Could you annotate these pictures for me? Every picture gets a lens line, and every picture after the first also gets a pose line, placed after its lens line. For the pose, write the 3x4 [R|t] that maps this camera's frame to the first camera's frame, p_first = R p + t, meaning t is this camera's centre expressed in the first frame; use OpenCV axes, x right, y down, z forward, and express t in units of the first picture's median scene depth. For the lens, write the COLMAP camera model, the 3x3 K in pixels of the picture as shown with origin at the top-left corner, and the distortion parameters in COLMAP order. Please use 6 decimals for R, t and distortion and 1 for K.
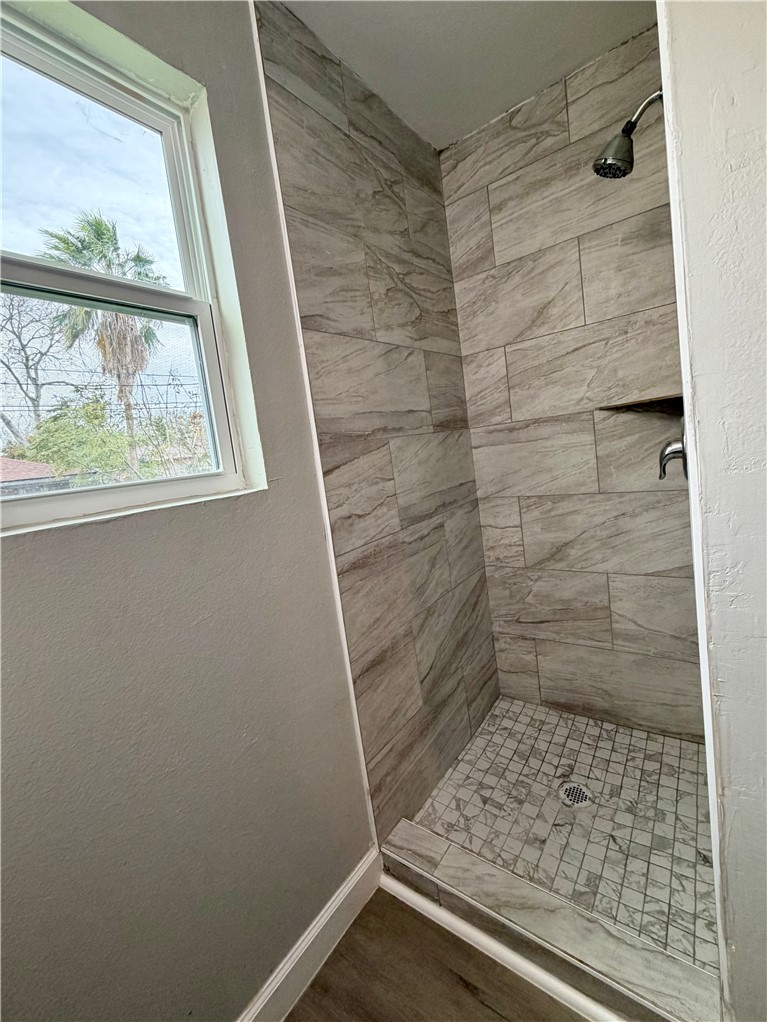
lens RADIAL K [[432.4, 0, 380.5], [0, 432.4, 500.5], [0, 0, 1]] dist [0.002036, -0.000217]
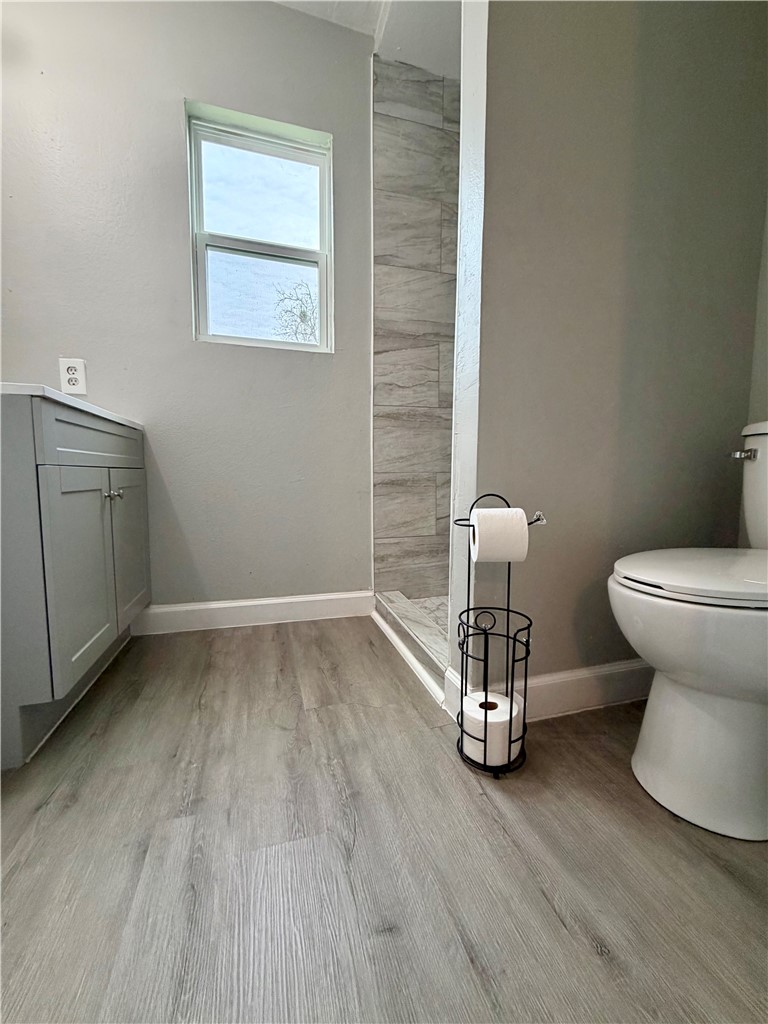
lens RADIAL K [[409.2, 0, 387.9], [0, 409.2, 513.8], [0, 0, 1]] dist [0.001479, 0.000667]
pose [[0.808699, 0.188262, -0.557282, 0.838914], [-0.166800, 0.981906, 0.089657, 0.366824], [0.564078, 0.020450, 0.825469, -0.241211]]
